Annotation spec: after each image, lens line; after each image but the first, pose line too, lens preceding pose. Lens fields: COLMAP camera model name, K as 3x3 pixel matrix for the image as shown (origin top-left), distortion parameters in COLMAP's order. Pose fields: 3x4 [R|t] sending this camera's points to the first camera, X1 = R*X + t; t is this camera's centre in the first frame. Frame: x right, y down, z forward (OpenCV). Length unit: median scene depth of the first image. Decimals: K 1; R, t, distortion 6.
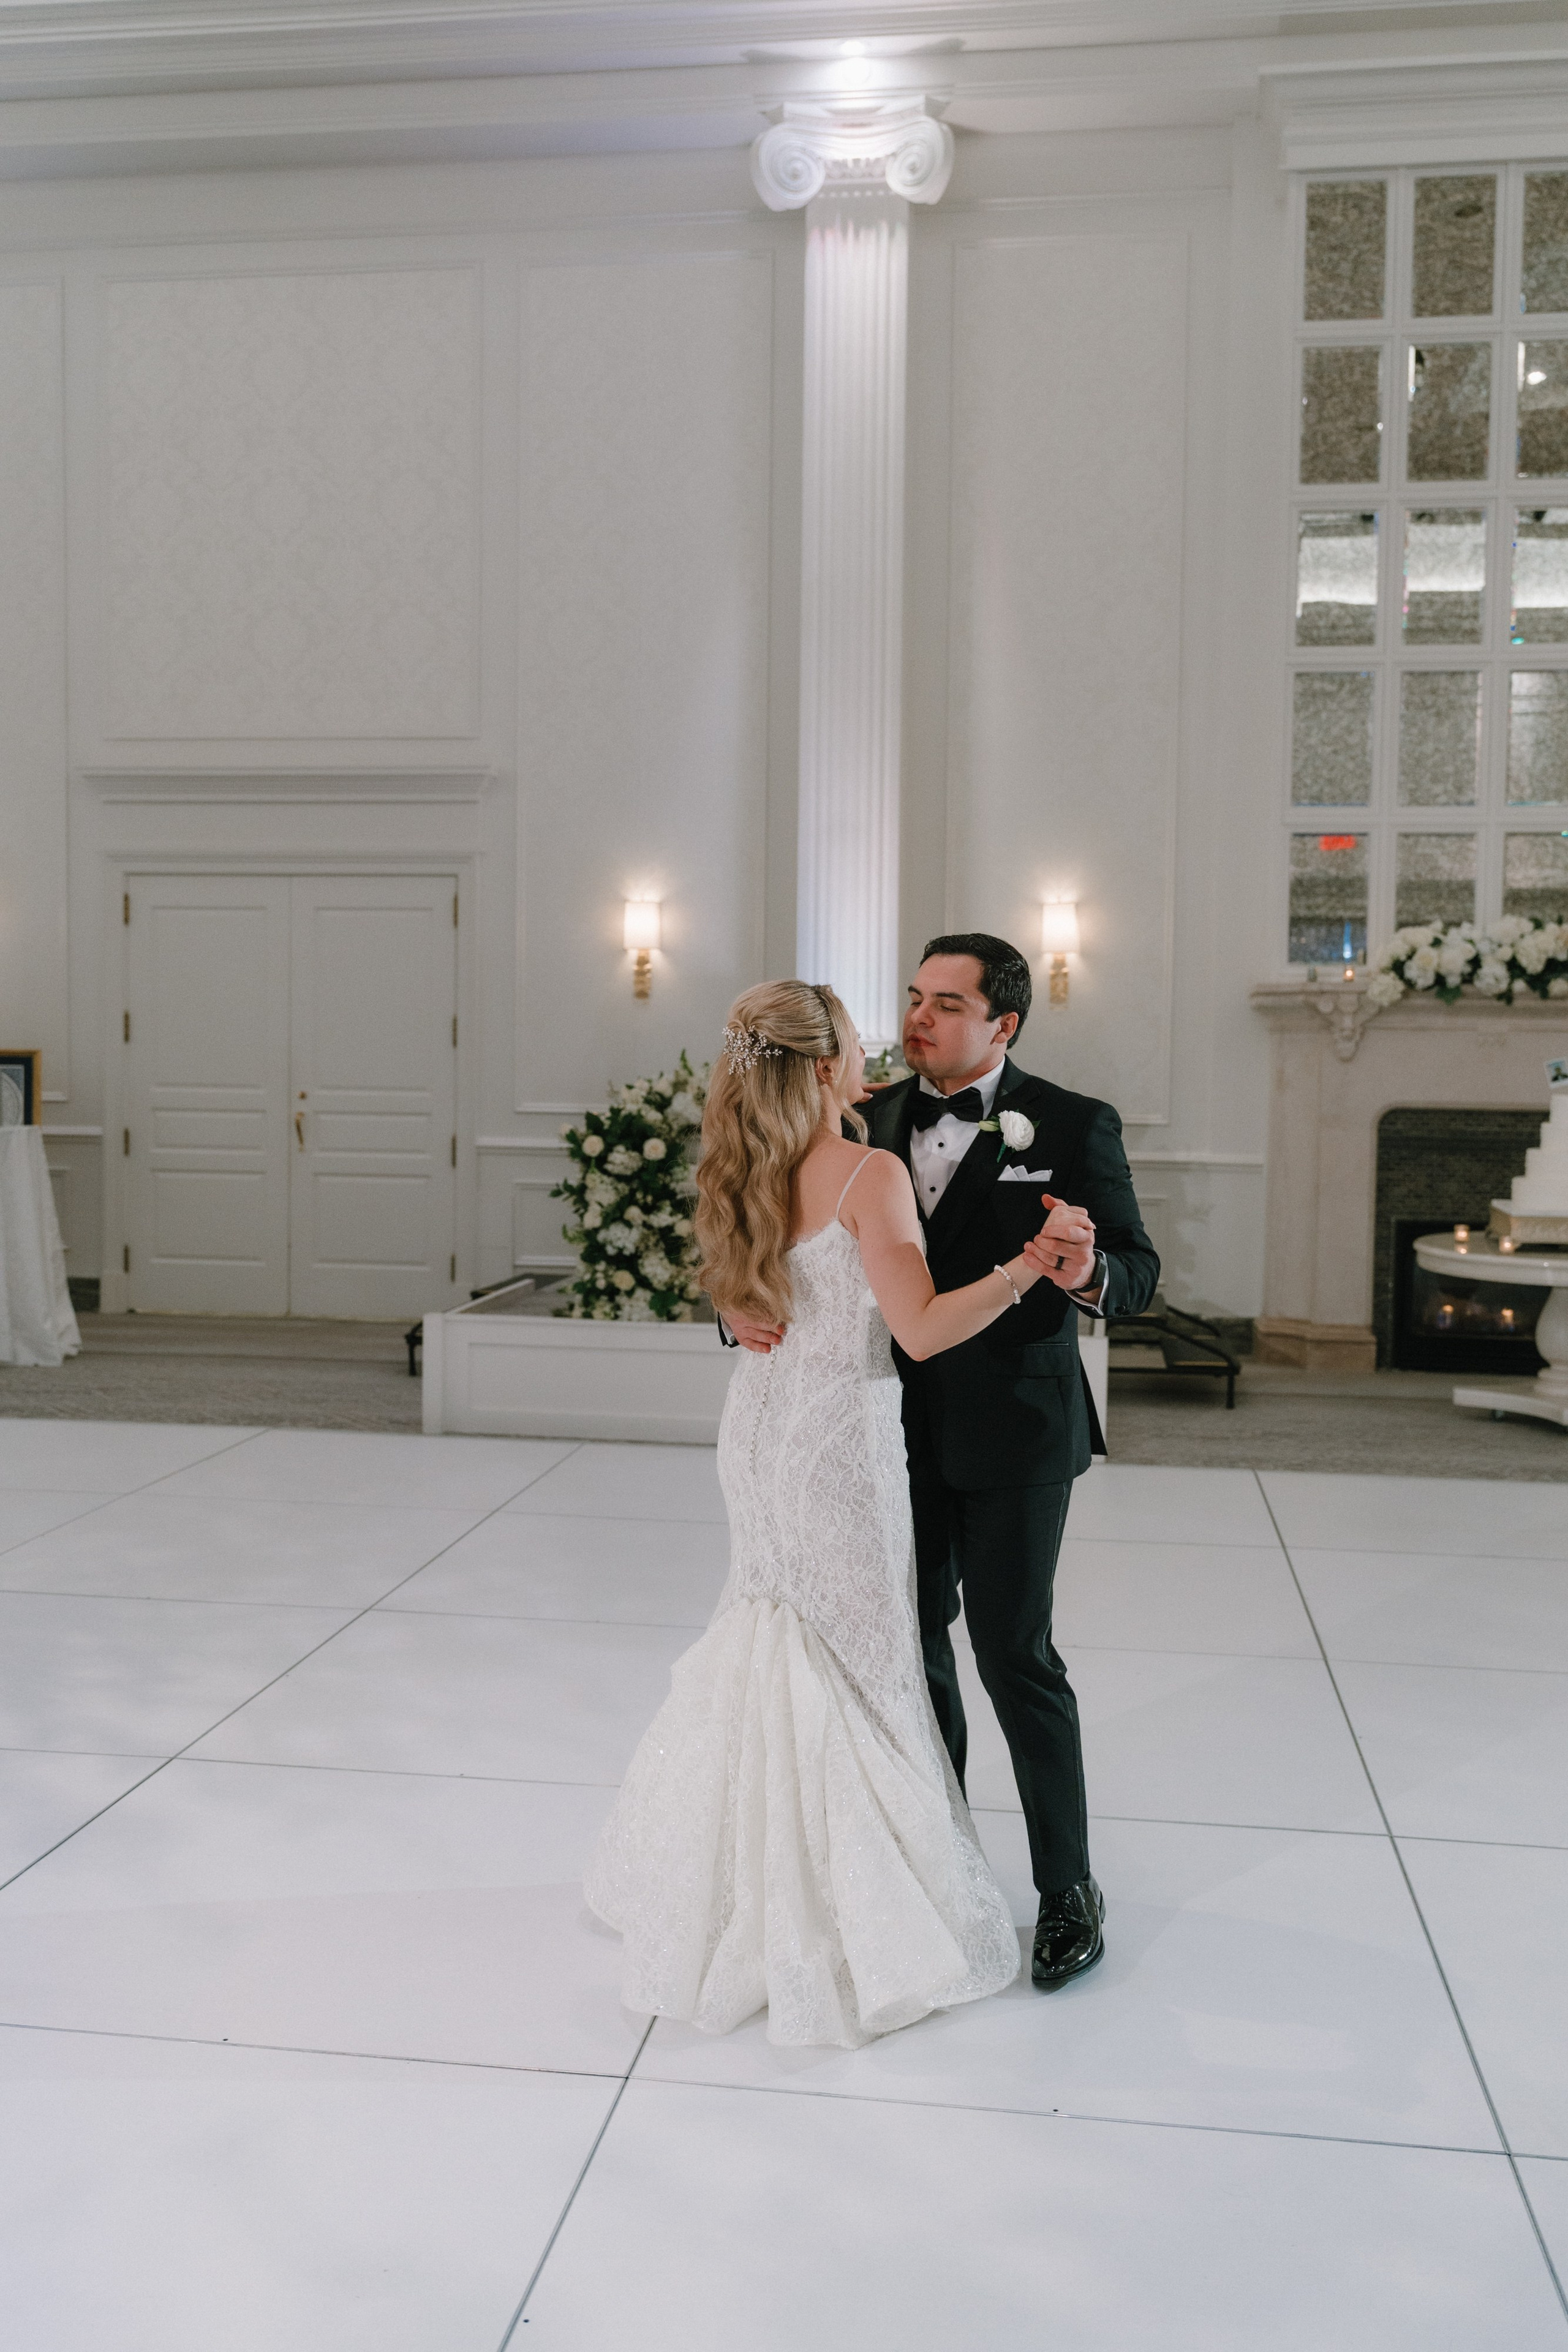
lens RADIAL K [[2176.8, 0, 718.4], [0, 2176.8, 1168.2], [0, 0, 1]] dist [0.004222, -0.018932]
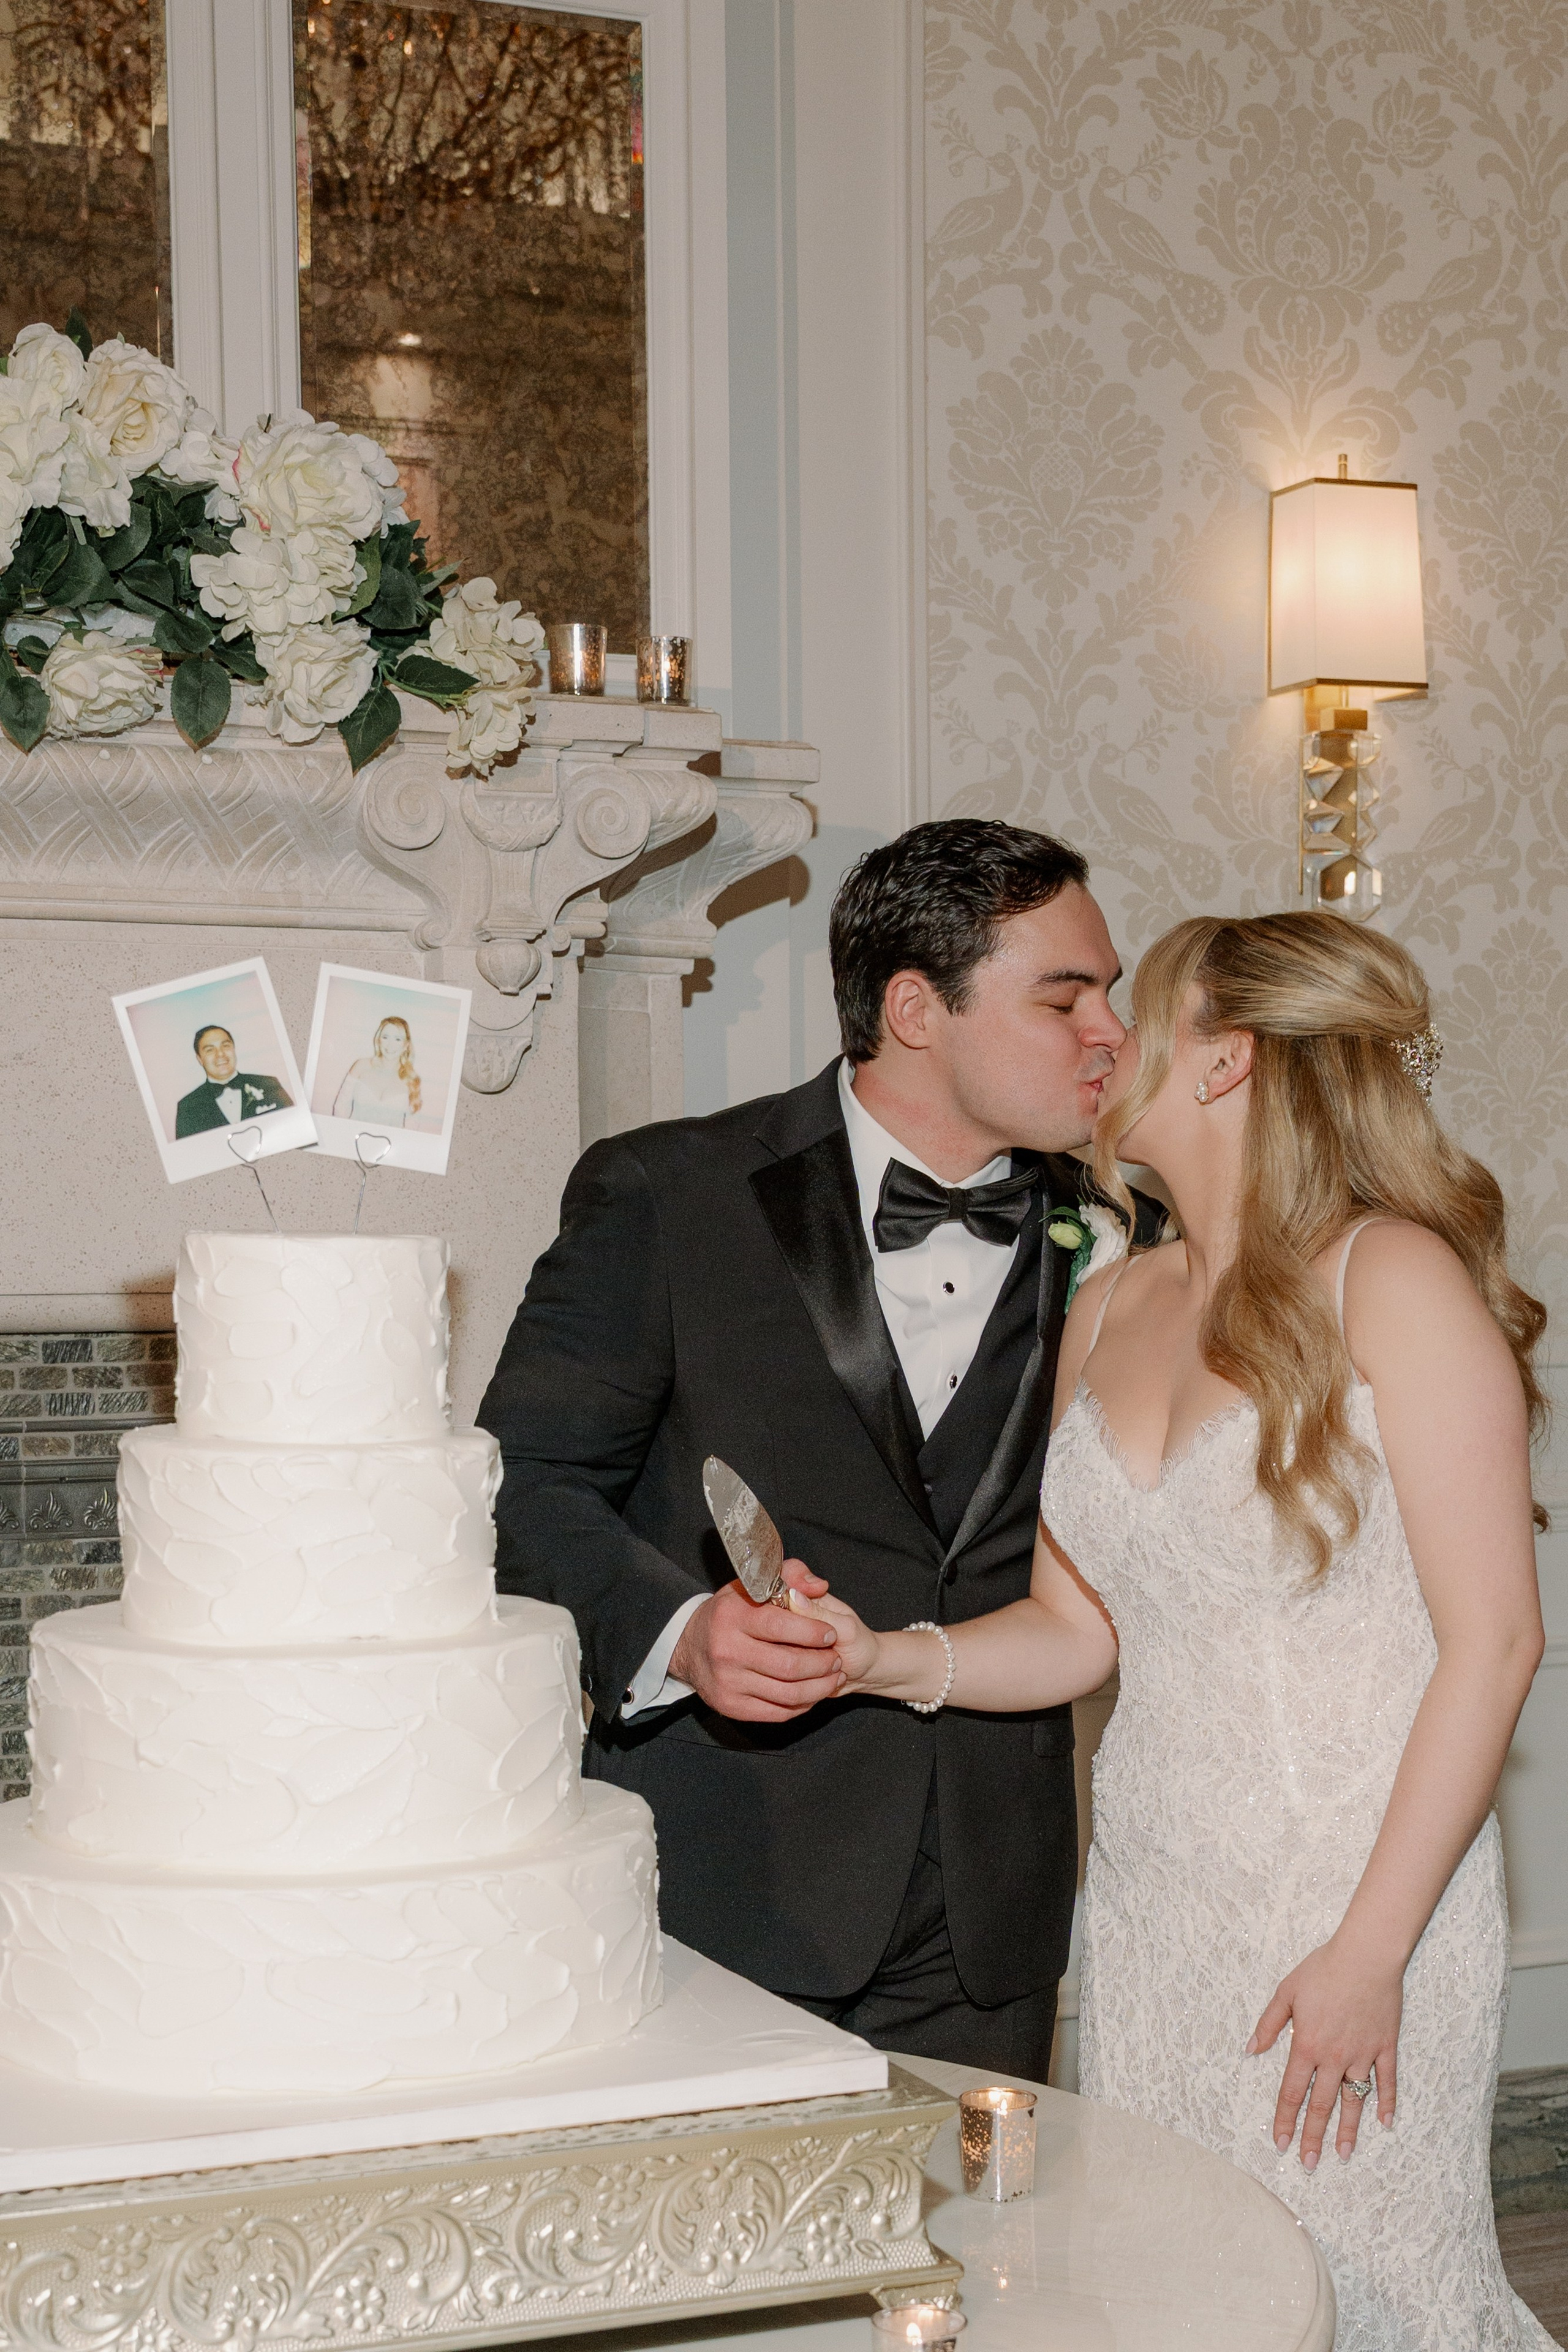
lens RADIAL K [[3694.8, 0, 777.7], [0, 3694.8, 1718.4], [0, 0, 1]] dist [0.007381, -0.010164]
pose [[0.836034, -0.091656, 0.540968, 0.238451], [0.046406, 0.994228, 0.096734, -0.019711], [-0.546712, -0.055768, 0.835462, 0.653609]]
